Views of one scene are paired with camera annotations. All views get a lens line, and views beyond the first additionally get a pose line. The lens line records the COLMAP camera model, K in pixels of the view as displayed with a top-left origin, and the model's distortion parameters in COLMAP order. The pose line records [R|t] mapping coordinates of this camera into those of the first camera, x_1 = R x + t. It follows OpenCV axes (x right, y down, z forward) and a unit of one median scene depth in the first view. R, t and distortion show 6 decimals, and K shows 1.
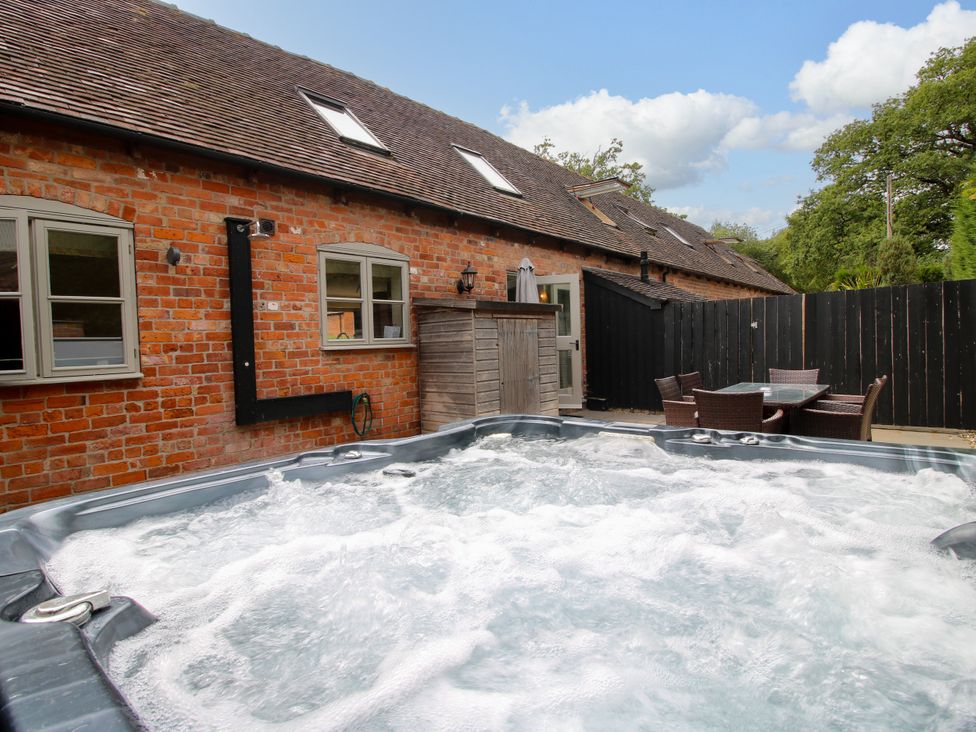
lens RADIAL K [[508.2, 0, 482.7], [0, 508.2, 357.6], [0, 0, 1]] dist [0.003129, -0.016589]
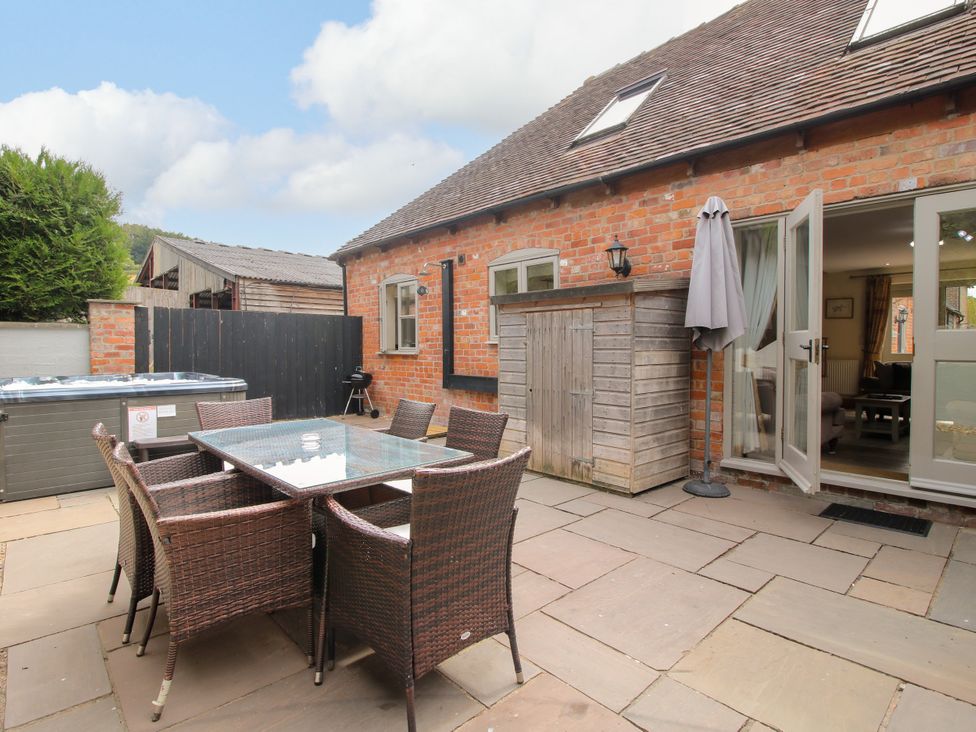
lens RADIAL K [[515.4, 0, 482.1], [0, 515.4, 358.2], [0, 0, 1]] dist [0.004657, -0.016297]
pose [[-0.104649, 0.058798, -0.992770, 0.899089], [-0.021820, 0.997875, 0.061400, -0.052621], [0.994270, 0.028087, -0.103144, 1.015417]]
